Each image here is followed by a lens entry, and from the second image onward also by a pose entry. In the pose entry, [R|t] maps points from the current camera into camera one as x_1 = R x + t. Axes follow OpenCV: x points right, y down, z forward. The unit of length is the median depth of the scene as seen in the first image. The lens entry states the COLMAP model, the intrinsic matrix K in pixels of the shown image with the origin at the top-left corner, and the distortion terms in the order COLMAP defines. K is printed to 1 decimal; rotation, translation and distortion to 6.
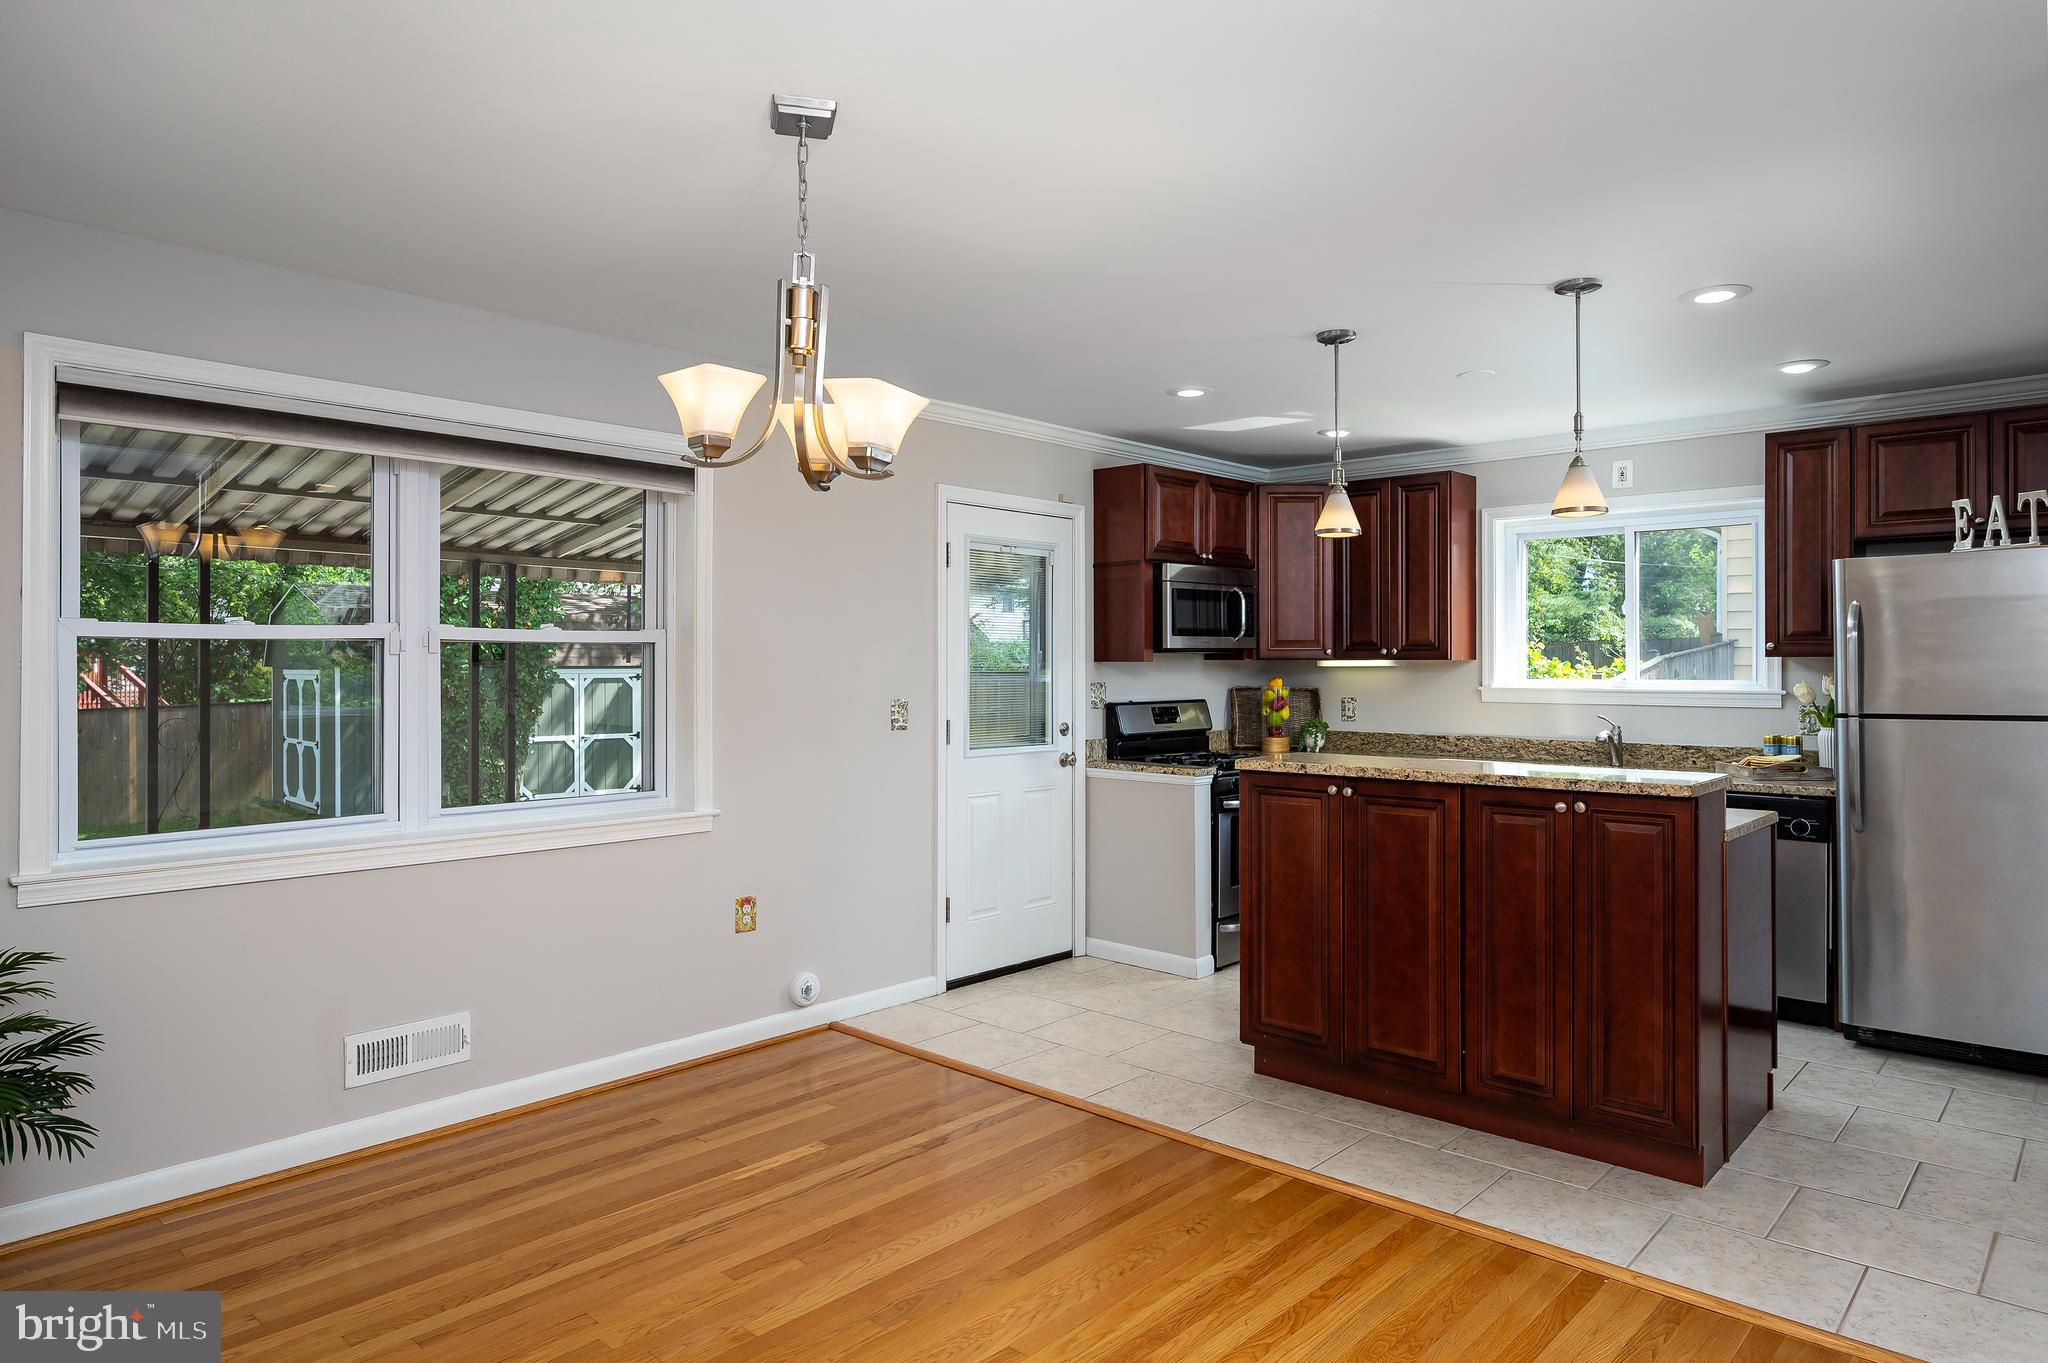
lens RADIAL K [[1227.1, 0, 1019.0], [0, 1227.1, 663.5], [0, 0, 1]] dist [-0.000469, -0.000569]
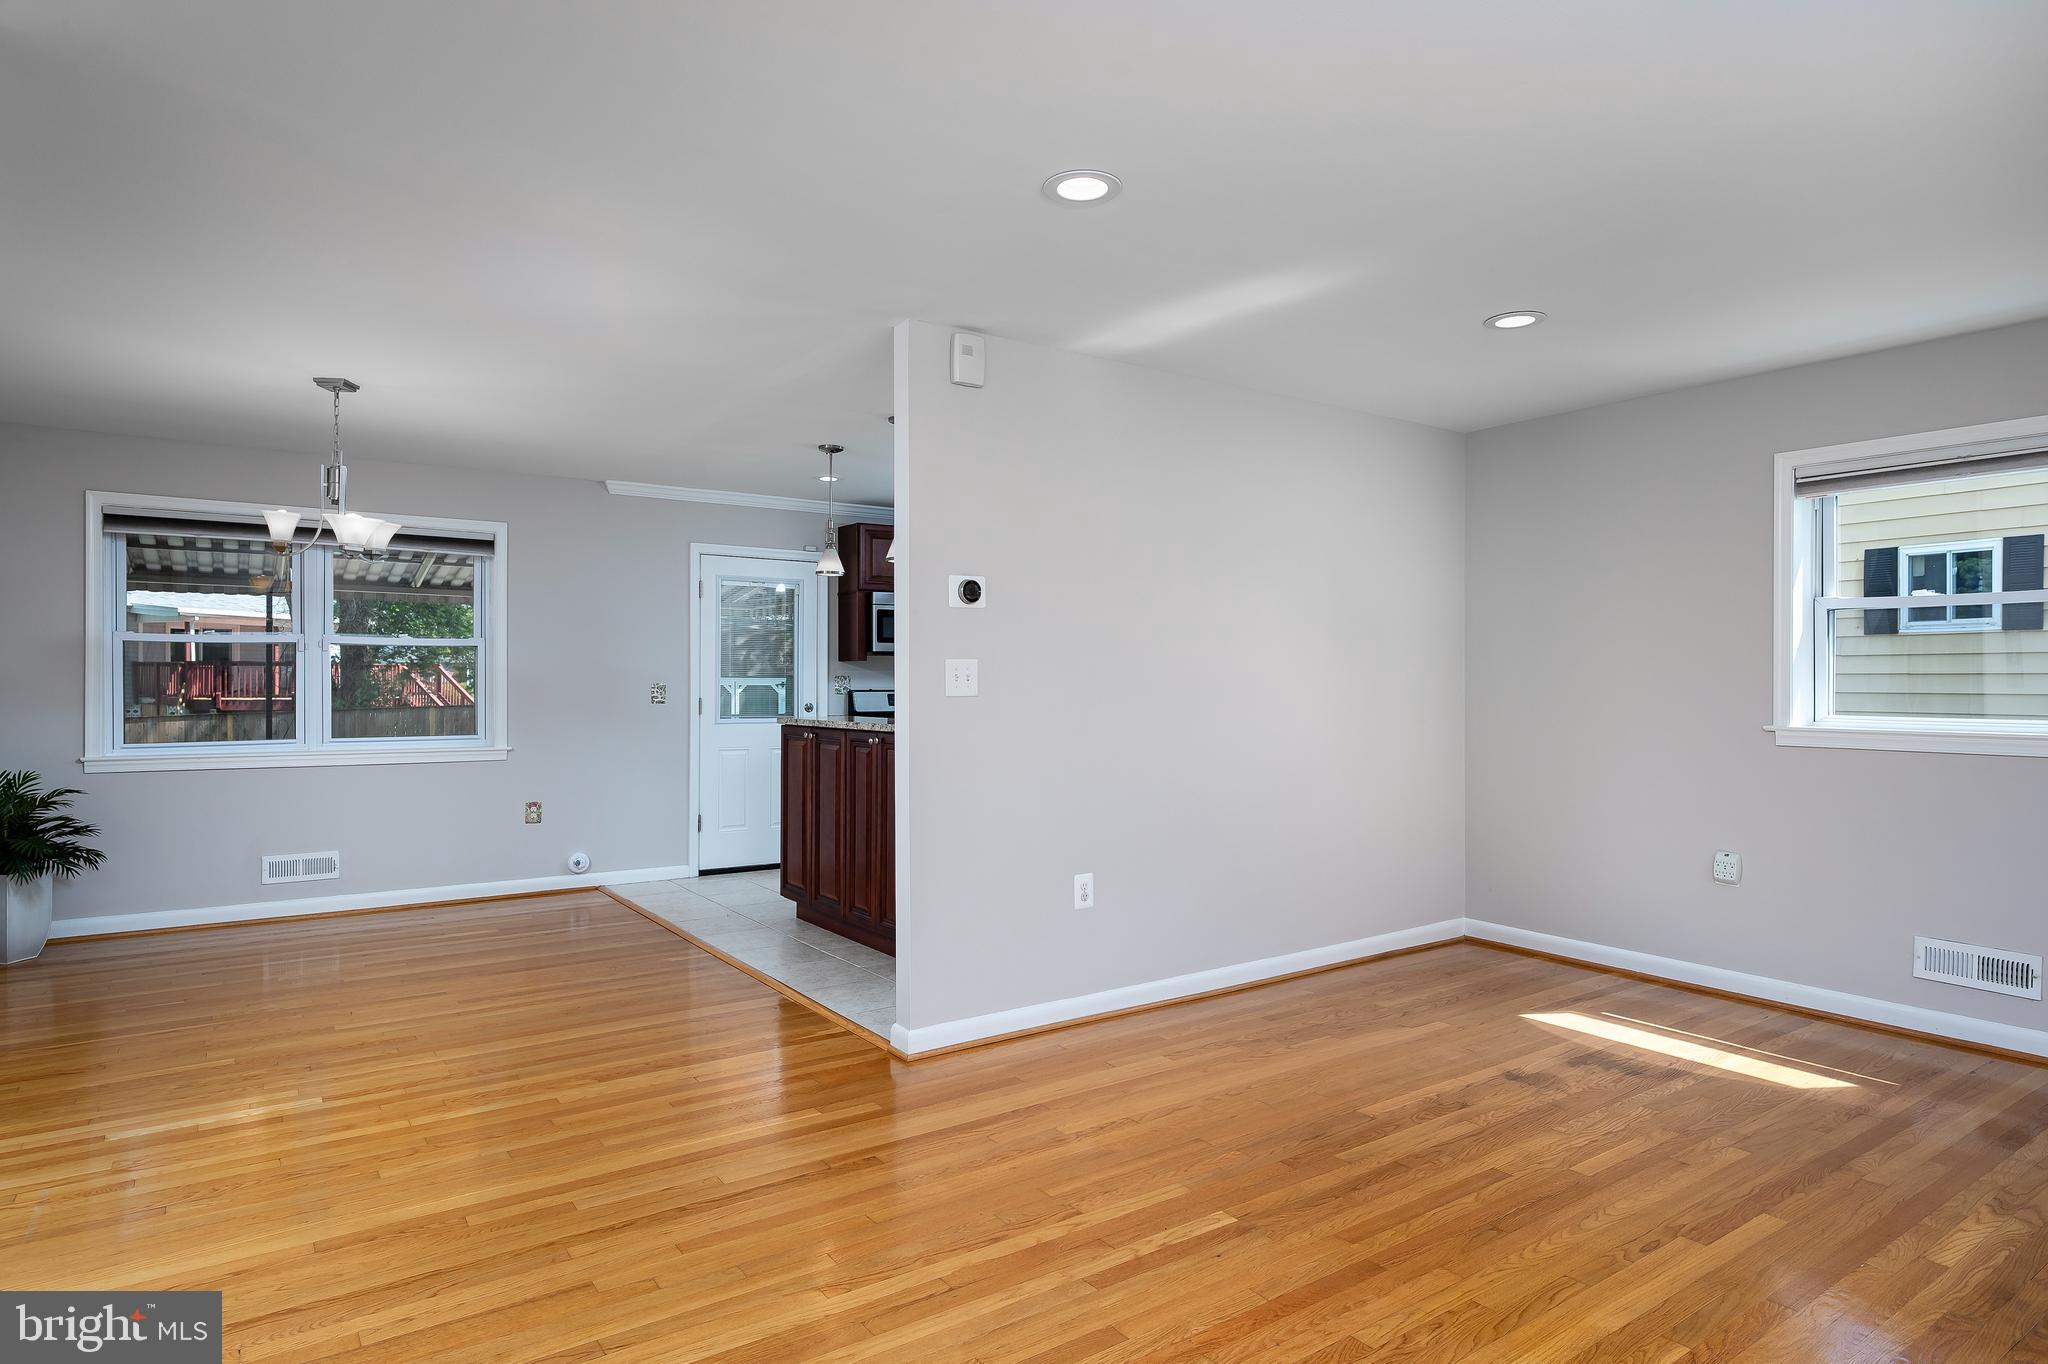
lens RADIAL K [[1138.7, 0, 1006.8], [0, 1138.7, 686.0], [0, 0, 1]] dist [0.001541, -0.000859]
pose [[0.975561, 0.003930, -0.219695, 0.701413], [-0.002703, 0.999979, 0.005885, 0.024717], [0.219713, -0.005147, 0.975551, -0.327740]]
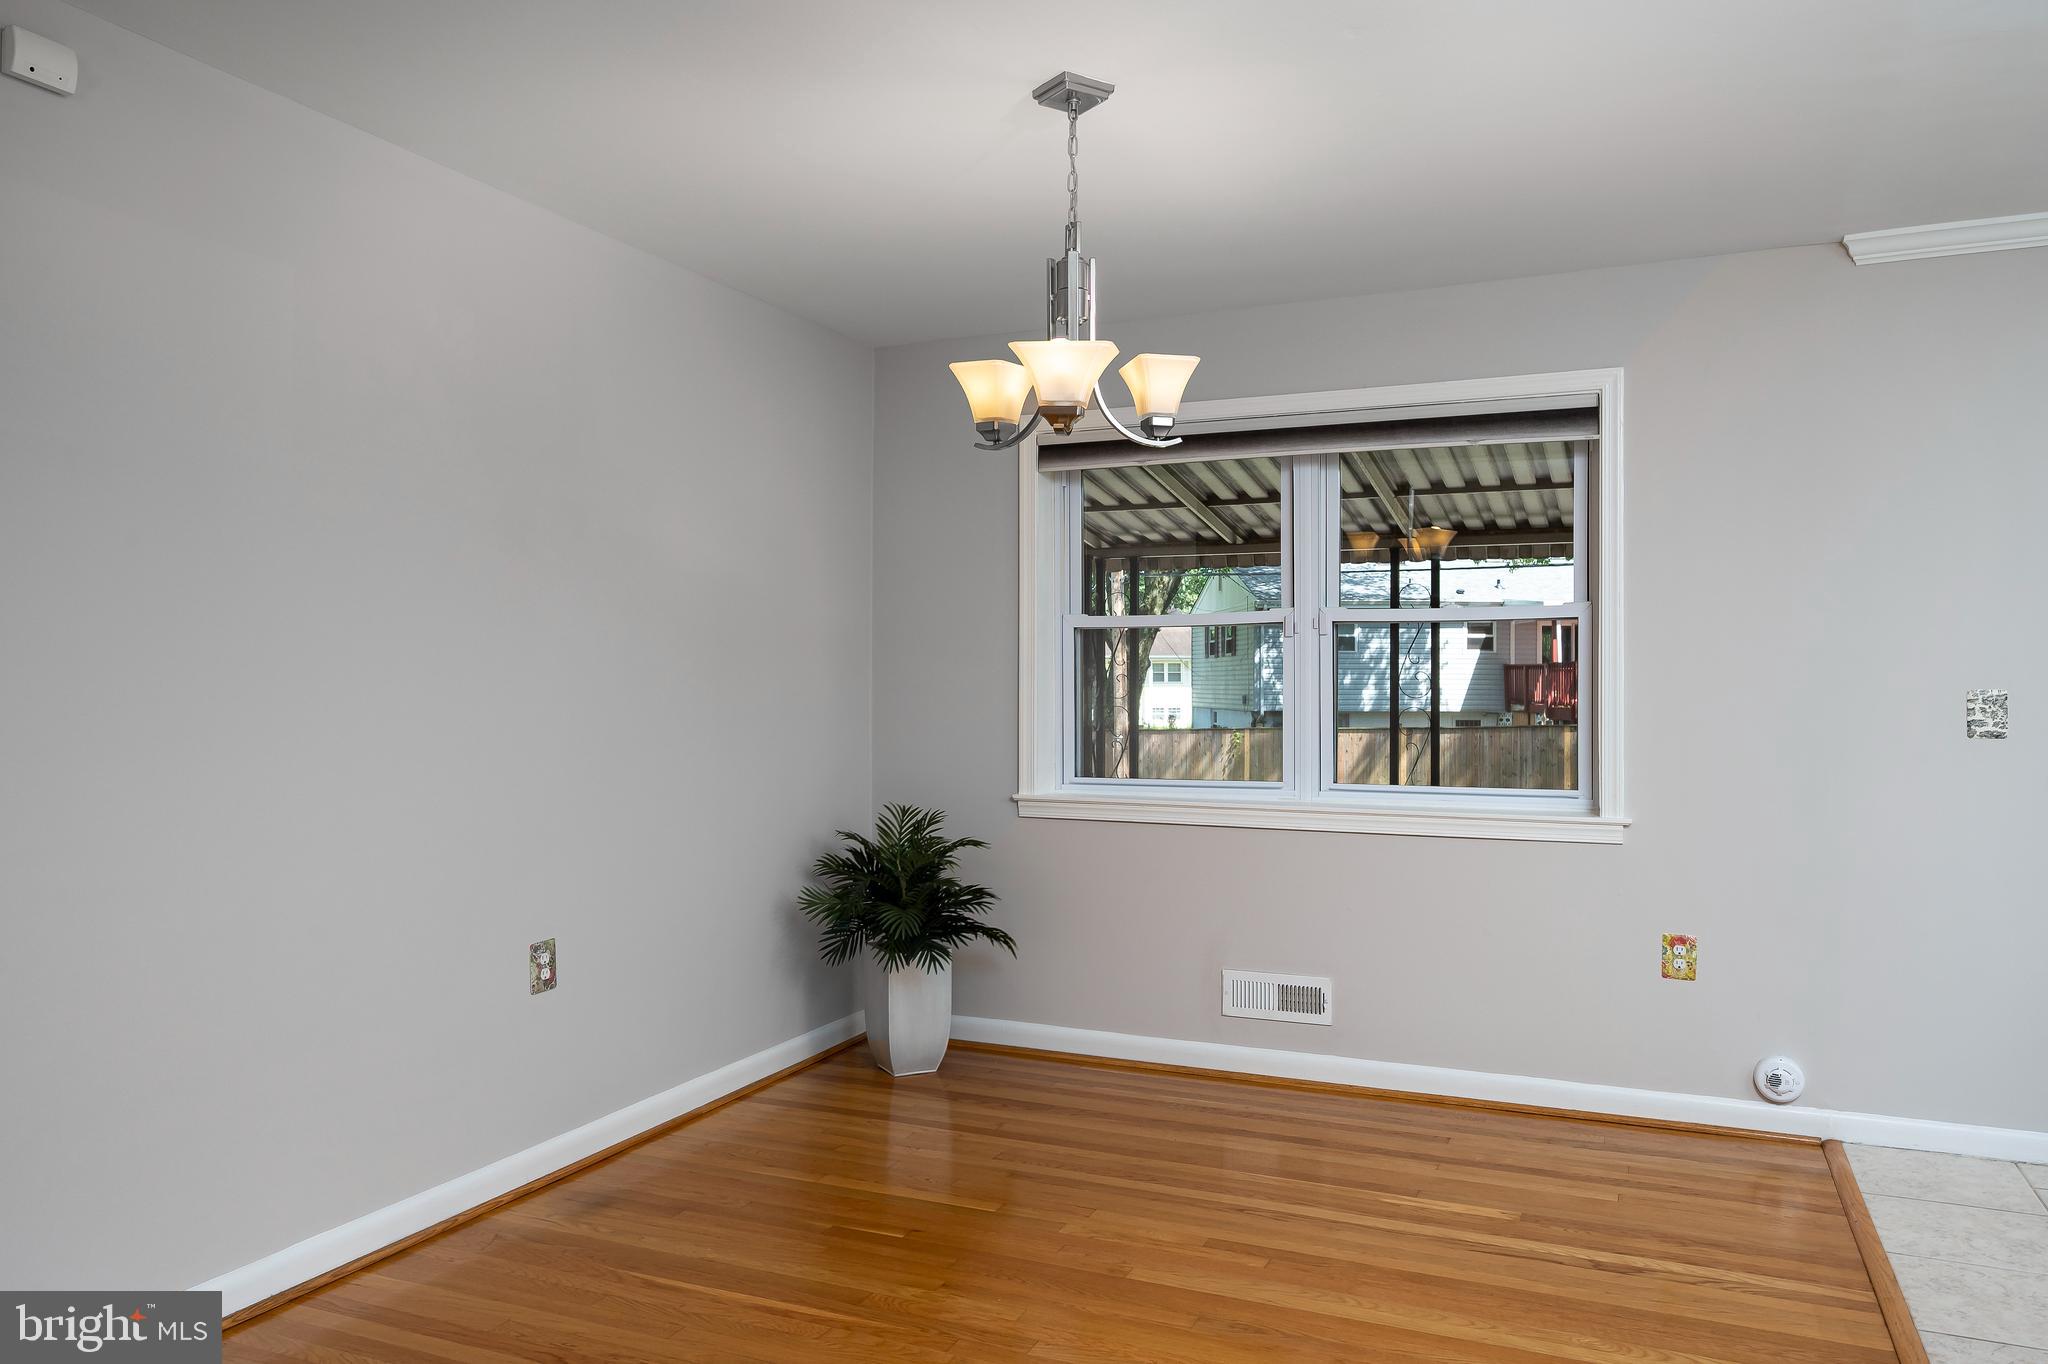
lens RADIAL K [[1433.9, 0, 1023.5], [0, 1433.9, 688.6], [0, 0, 1]] dist [0.004029, -0.005954]
pose [[0.321458, 0.004080, -0.946915, 0.499536], [0.000948, 0.999989, 0.004630, 0.026201], [0.946923, -0.002386, 0.321451, 0.294842]]
